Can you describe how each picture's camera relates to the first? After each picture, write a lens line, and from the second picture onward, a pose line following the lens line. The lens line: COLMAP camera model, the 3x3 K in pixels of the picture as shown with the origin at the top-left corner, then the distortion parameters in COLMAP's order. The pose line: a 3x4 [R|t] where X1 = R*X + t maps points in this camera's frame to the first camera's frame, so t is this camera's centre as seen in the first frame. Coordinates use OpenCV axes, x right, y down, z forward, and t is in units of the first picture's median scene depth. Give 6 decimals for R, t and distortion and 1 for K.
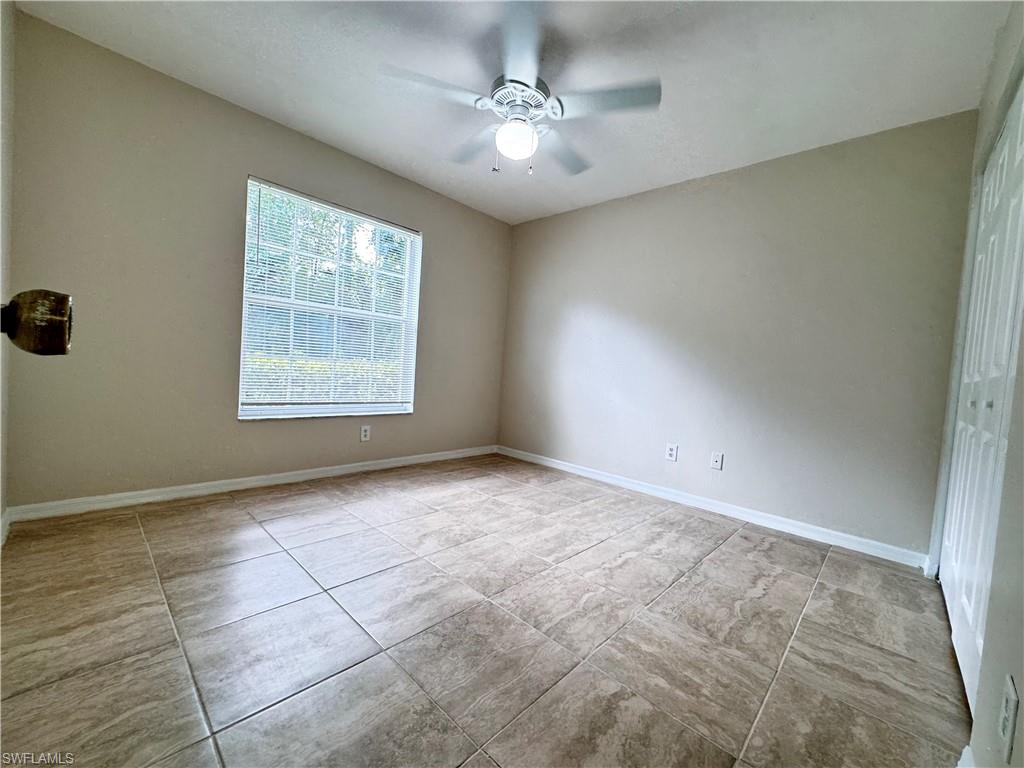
lens RADIAL K [[410.8, 0, 511.2], [0, 410.8, 385.2], [0, 0, 1]] dist [-0.001887, -0.000182]
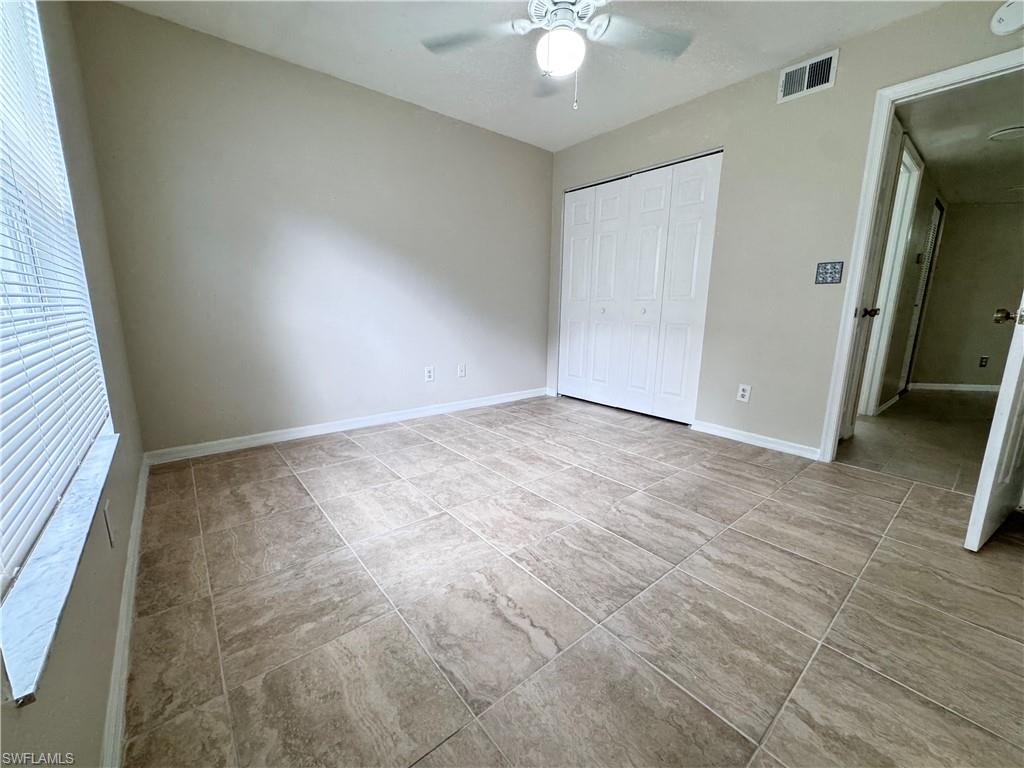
lens RADIAL K [[410.8, 0, 511.2], [0, 410.8, 385.2], [0, 0, 1]] dist [-0.001887, -0.000182]
pose [[0.120329, -0.256418, 0.959047, -1.067976], [0.037564, 0.966550, 0.253711, -0.132678], [-0.992023, 0.005496, 0.125936, 1.029125]]
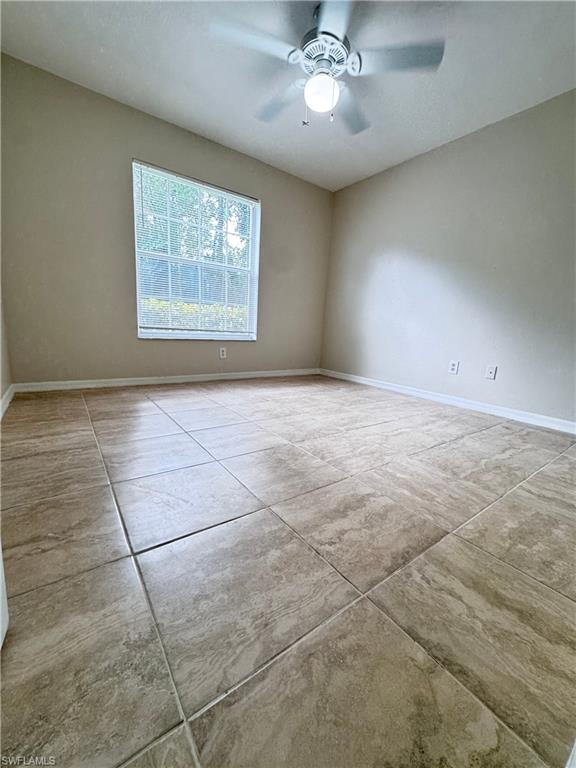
lens RADIAL K [[308.1, 0, 288.0], [0, 308.1, 384.0], [0, 0, 1]] dist [-0.001887, -0.000182]
pose [[0.984125, 0.020085, -0.176339, 0.096439], [0.003469, 0.991209, 0.132258, 0.142289], [0.177445, -0.130770, 0.975404, -0.021083]]
